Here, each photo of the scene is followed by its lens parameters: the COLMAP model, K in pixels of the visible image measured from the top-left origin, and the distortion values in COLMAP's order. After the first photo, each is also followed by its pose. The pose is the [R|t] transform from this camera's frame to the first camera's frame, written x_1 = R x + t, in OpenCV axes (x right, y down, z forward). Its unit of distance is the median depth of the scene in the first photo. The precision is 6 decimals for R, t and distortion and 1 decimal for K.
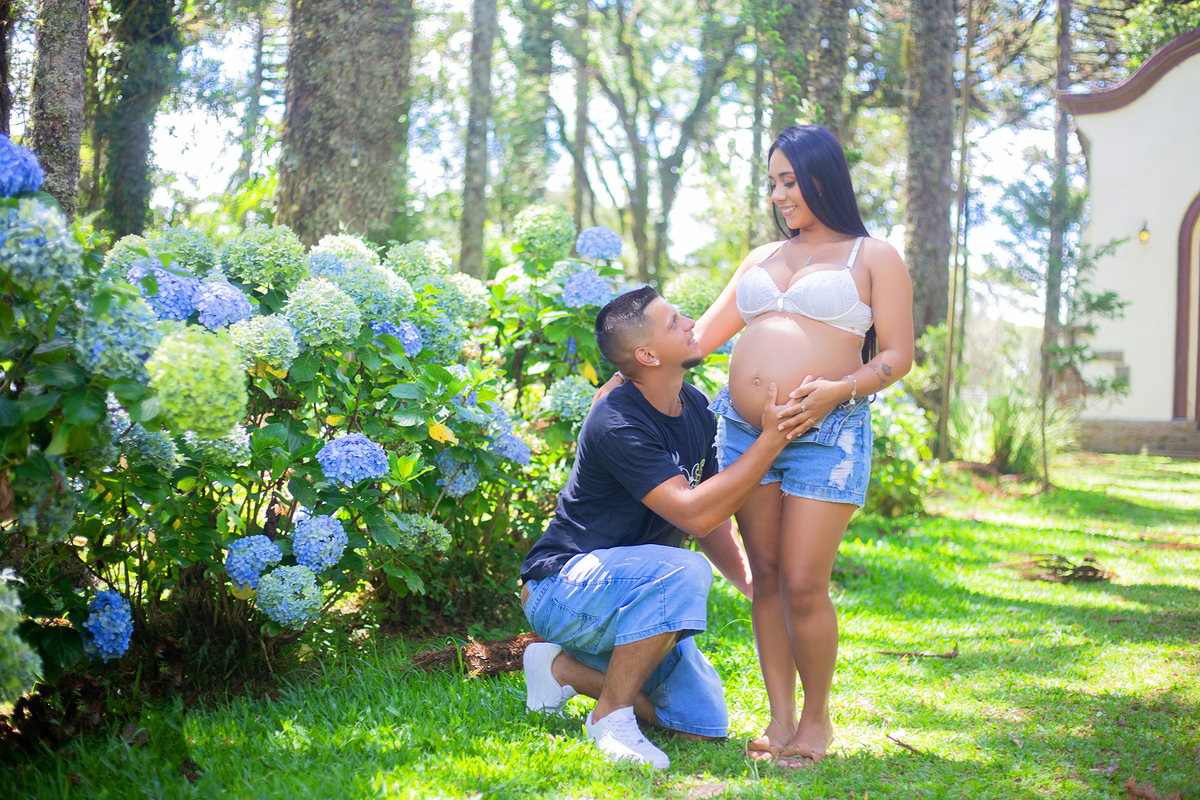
lens RADIAL K [[1724.1, 0, 600.0], [0, 1724.1, 400.0], [0, 0, 1]] dist [-0.069661, -0.108115]
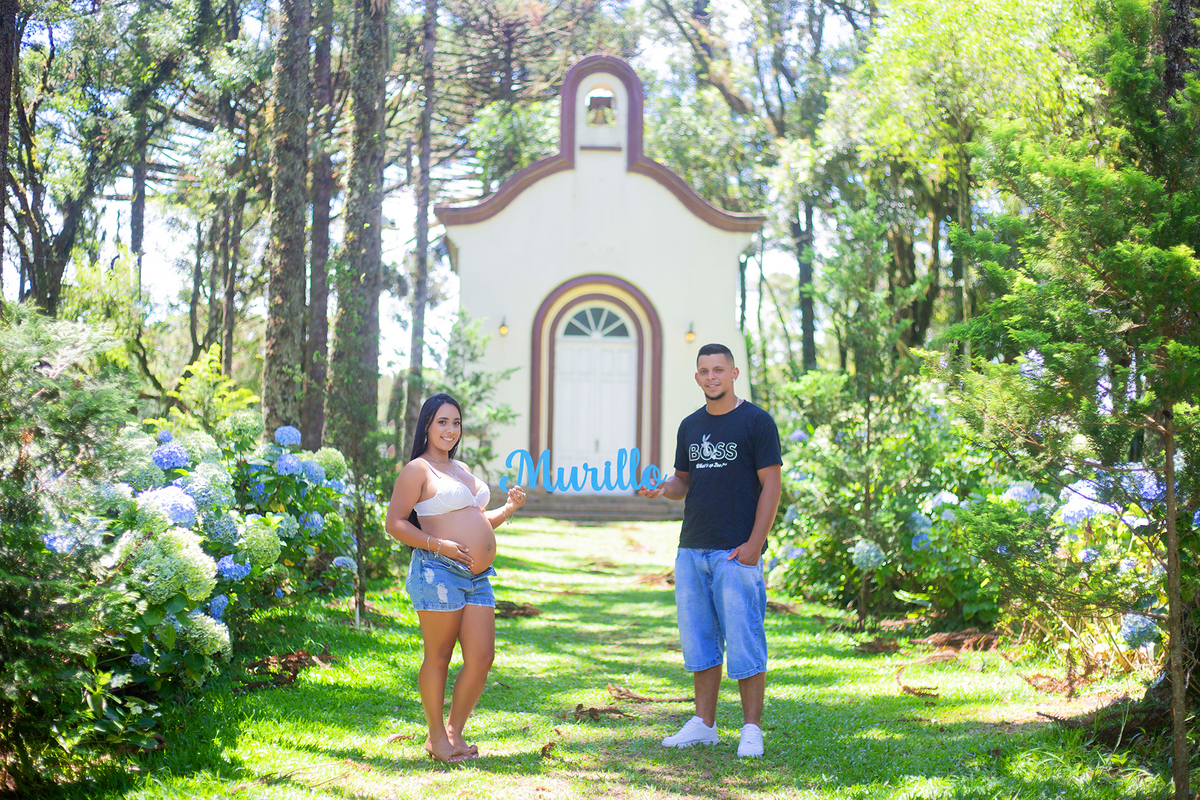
lens RADIAL K [[1724.1, 0, 600.0], [0, 1724.1, 400.0], [0, 0, 1]] dist [-0.069661, -0.108115]
pose [[0.929354, -0.000784, 0.369189, -0.104690], [0.012000, 0.999534, -0.028085, -0.021935], [-0.368995, 0.030531, 0.928930, -0.228197]]
